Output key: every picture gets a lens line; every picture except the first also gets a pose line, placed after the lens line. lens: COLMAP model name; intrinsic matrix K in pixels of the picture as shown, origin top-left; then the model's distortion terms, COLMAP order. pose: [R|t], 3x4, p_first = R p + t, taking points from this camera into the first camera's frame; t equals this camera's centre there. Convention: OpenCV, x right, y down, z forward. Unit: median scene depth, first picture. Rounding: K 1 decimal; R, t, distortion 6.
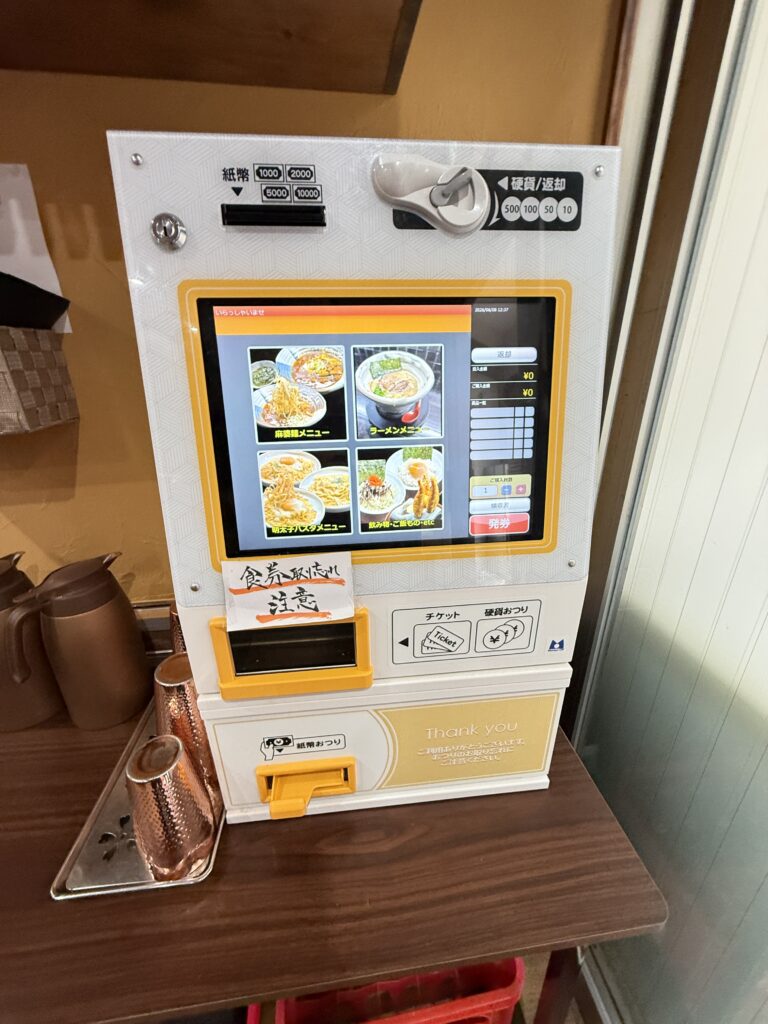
lens RADIAL K [[407.5, 0, 387.5], [0, 407.5, 512.9], [0, 0, 1]] dist [0.000701, 0.000584]
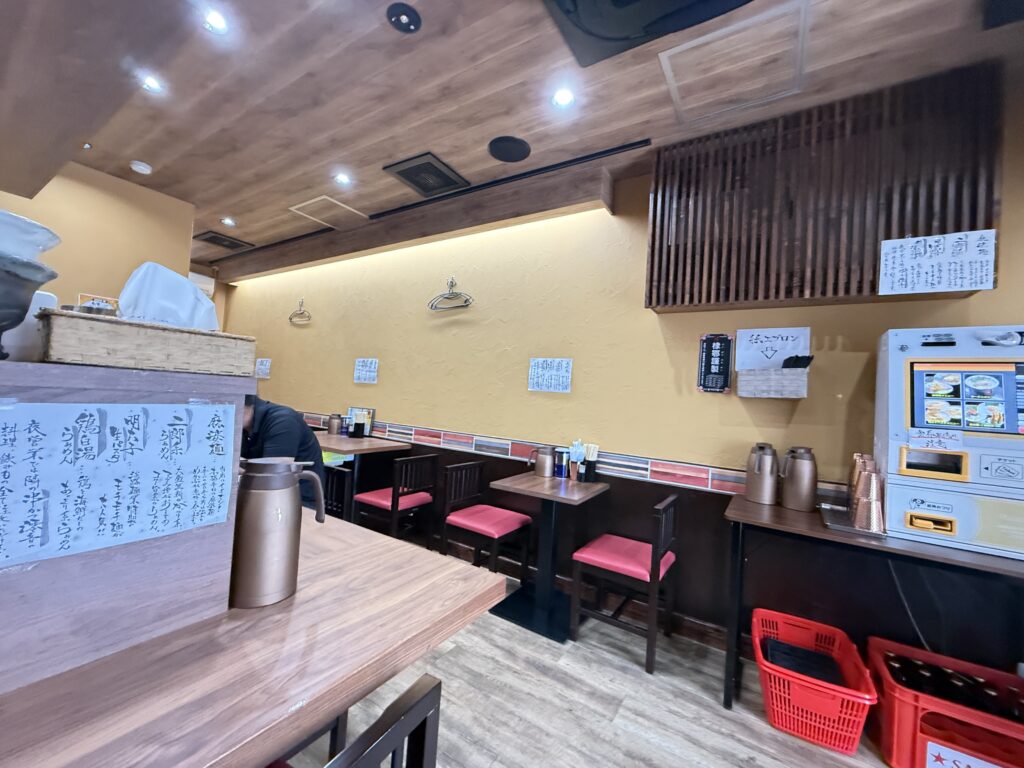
lens RADIAL K [[407.5, 0, 507.5], [0, 407.5, 383.5], [0, 0, 1]] dist [0.000701, 0.000584]
pose [[0.783712, 0.043801, -0.619578, -0.973695], [-0.295528, 0.903662, -0.309934, 1.915227], [0.546313, 0.426002, 0.721155, -3.646958]]
